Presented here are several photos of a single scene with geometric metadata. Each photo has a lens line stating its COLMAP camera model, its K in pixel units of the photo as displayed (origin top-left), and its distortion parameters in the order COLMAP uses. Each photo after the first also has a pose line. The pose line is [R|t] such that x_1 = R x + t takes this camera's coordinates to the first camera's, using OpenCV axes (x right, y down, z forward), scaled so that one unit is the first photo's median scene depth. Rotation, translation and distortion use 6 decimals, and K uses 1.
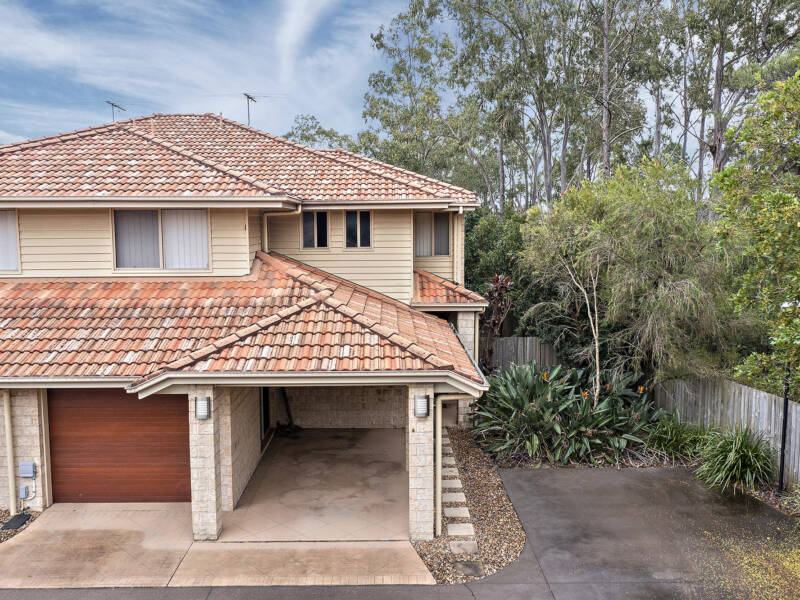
lens RADIAL K [[728.2, 0, 400.0], [0, 728.2, 300.0], [0, 0, 1]] dist [0.004664, 0.000334]
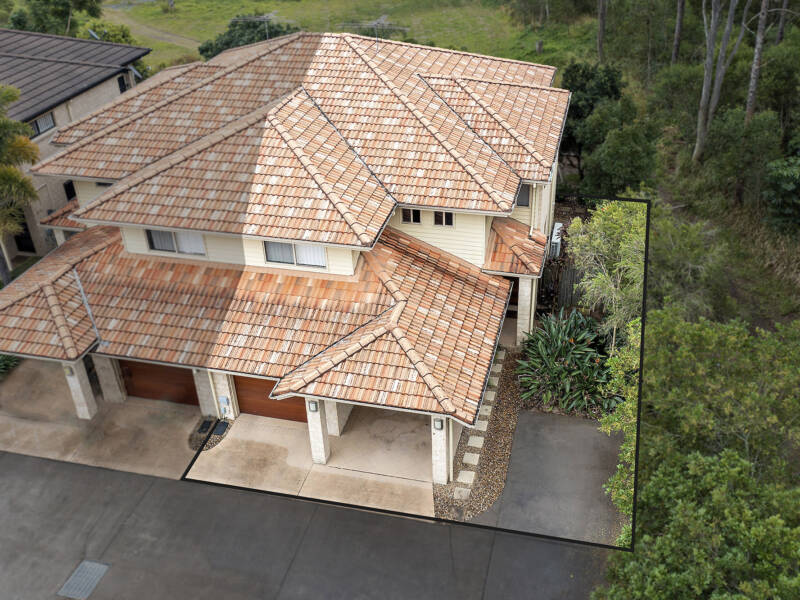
lens RADIAL K [[771.9, 0, 428.3], [0, 771.9, 299.7], [0, 0, 1]] dist [-0.003045, -0.003397]
pose [[0.971678, 0.116044, -0.205855, 0.303810], [-0.012666, 0.895445, 0.444991, -0.800964], [0.235971, -0.429781, 0.871554, -0.366839]]
